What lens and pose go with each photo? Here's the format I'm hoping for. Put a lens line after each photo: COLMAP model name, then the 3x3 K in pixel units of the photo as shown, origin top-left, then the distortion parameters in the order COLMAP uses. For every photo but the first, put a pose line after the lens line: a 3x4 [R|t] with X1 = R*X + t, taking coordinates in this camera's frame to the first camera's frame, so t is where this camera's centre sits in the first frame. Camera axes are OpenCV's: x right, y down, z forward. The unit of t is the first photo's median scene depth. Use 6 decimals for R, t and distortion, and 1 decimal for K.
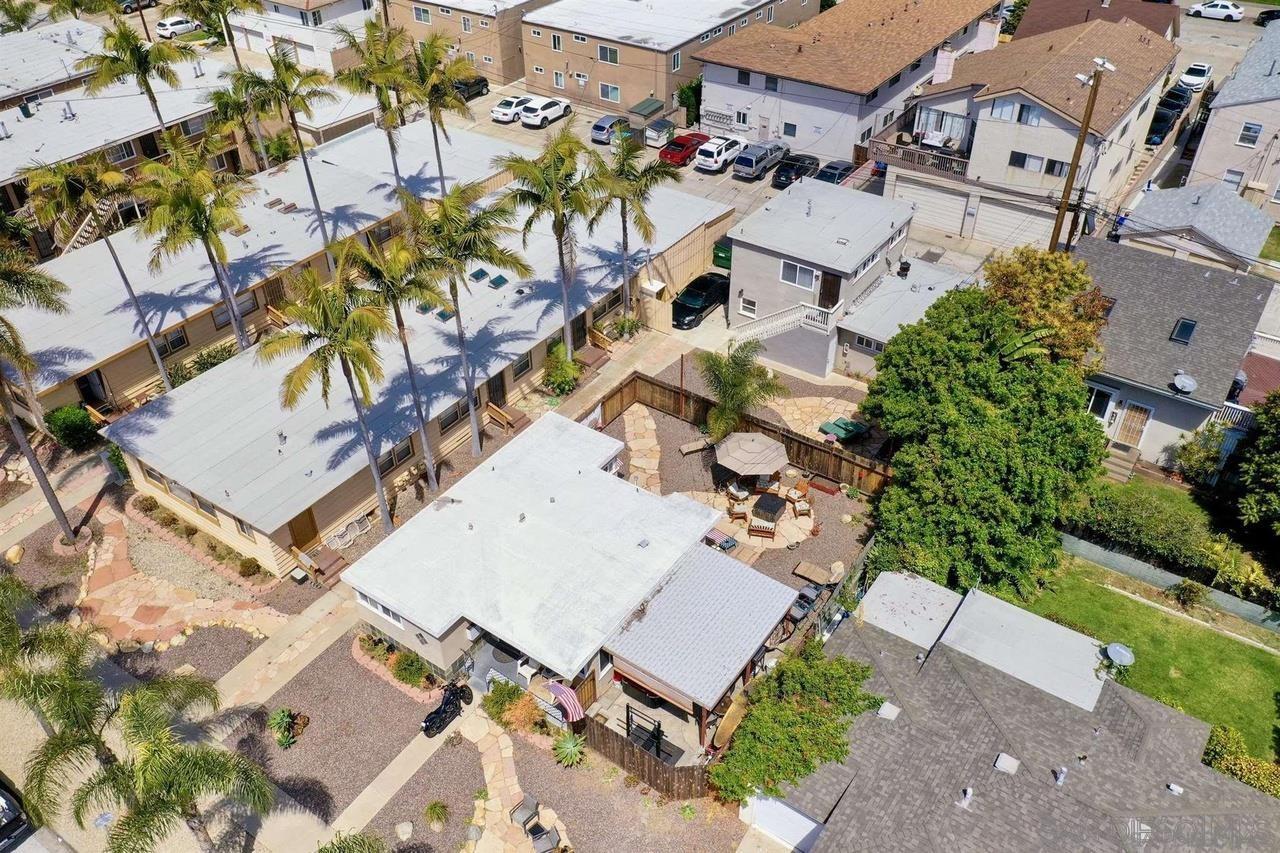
lens RADIAL K [[1031.5, 0, 634.4], [0, 1031.5, 427.3], [0, 0, 1]] dist [0.011224, 0.008823]
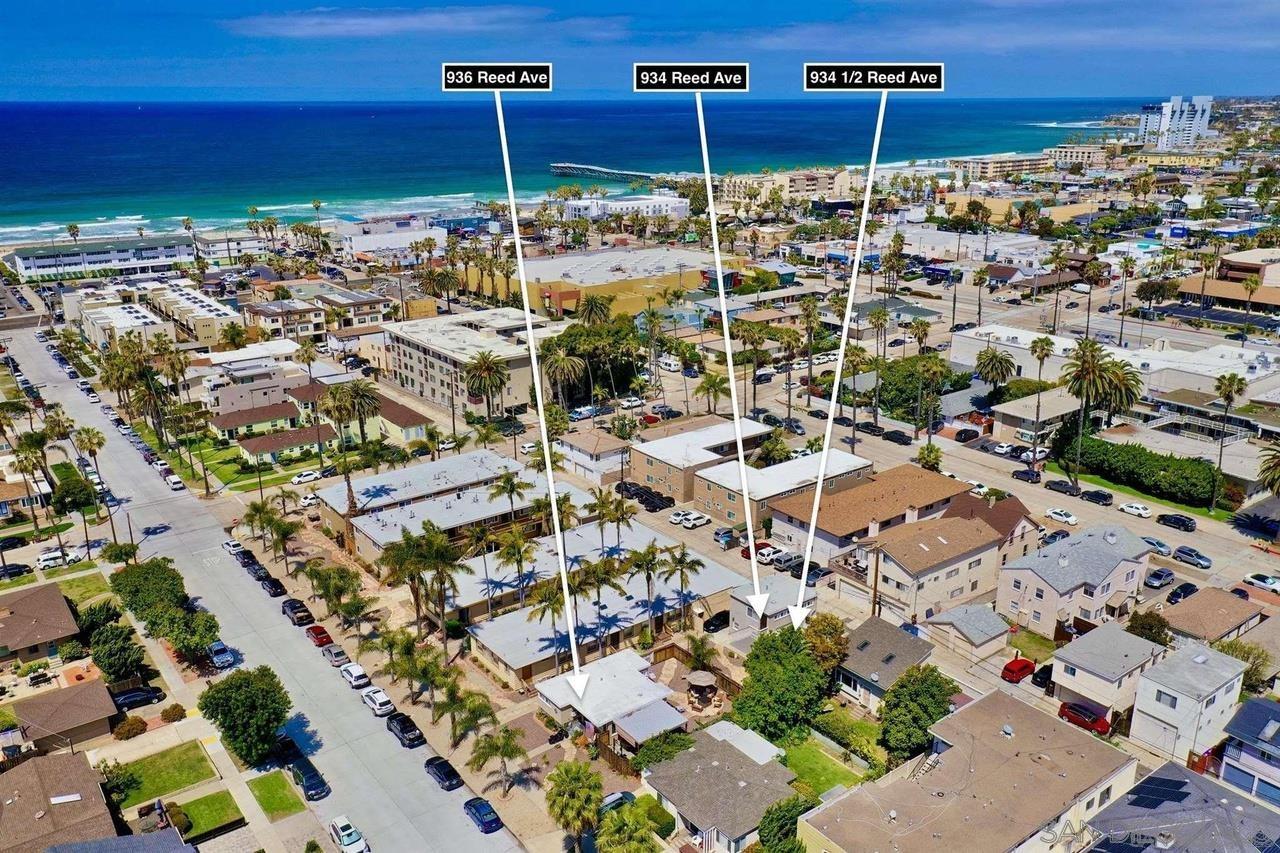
lens RADIAL K [[1031.5, 0, 639.8], [0, 1031.5, 431.3], [0, 0, 1]] dist [0.011224, 0.008823]
pose [[0.953105, 0.102203, -0.284859, 0.525293], [-0.190325, 0.934241, -0.301614, 0.209709], [0.235301, 0.341685, 0.909882, -1.264828]]
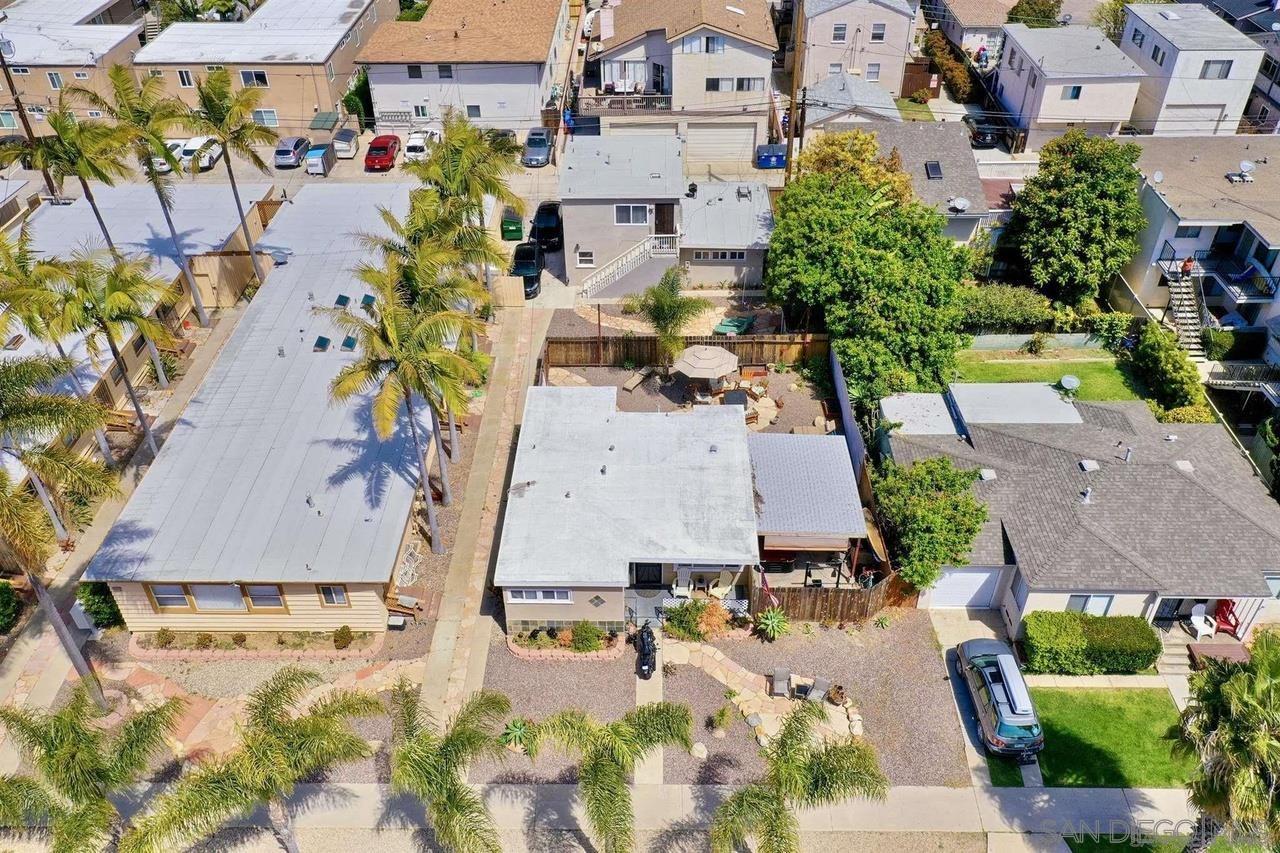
lens RADIAL K [[1031.5, 0, 640.3], [0, 1031.5, 426.6], [0, 0, 1]] dist [0.011224, 0.008823]
pose [[0.826954, -0.342797, 0.445687, -0.401880], [0.345799, 0.935094, 0.077605, -0.017209], [-0.443362, 0.089942, 0.891819, 0.029022]]
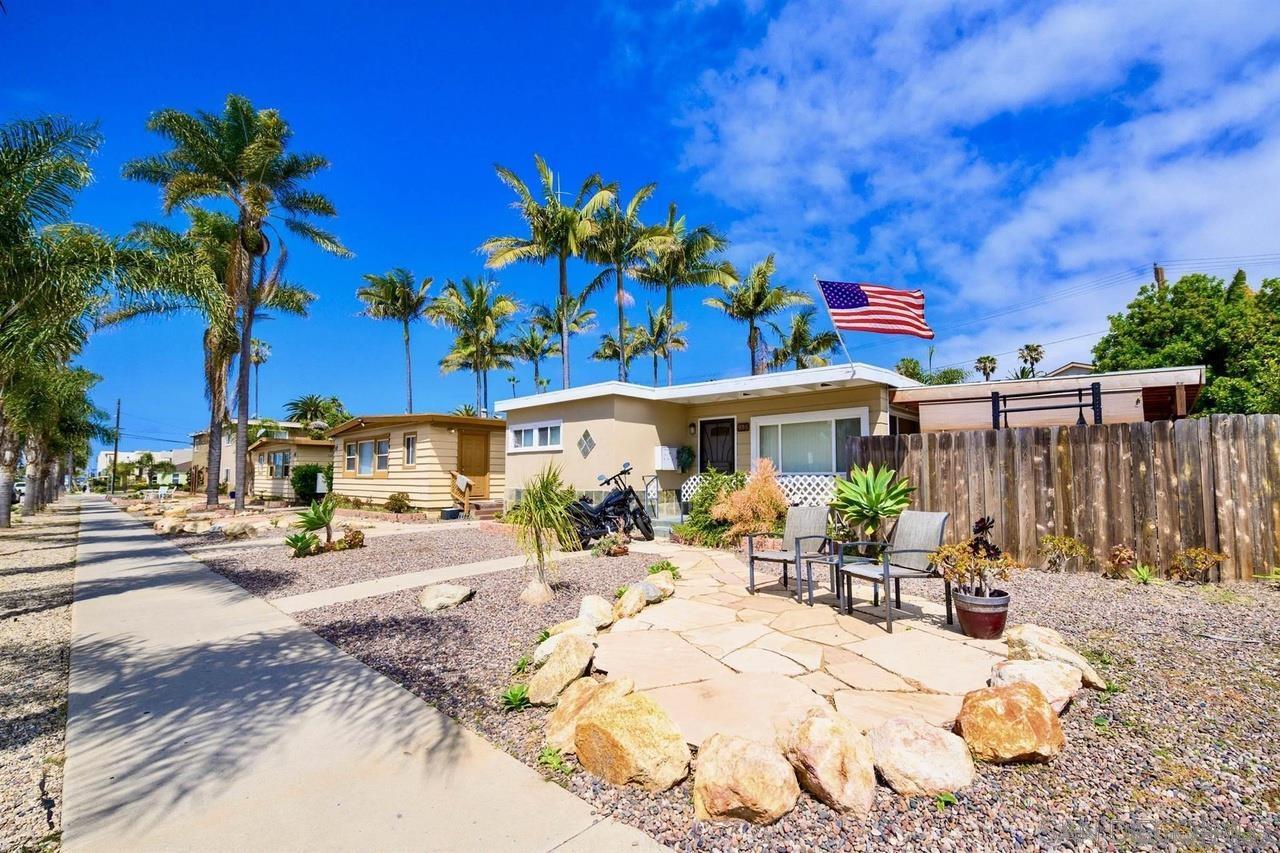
lens RADIAL K [[536.4, 0, 682.5], [0, 536.4, 450.2], [0, 0, 1]] dist [-0.004227, -0.000776]
pose [[0.994038, -0.001598, -0.109019, -0.078668], [-0.069738, 0.759293, -0.647001, 0.292902], [0.083812, 0.650747, 0.754655, 0.530805]]
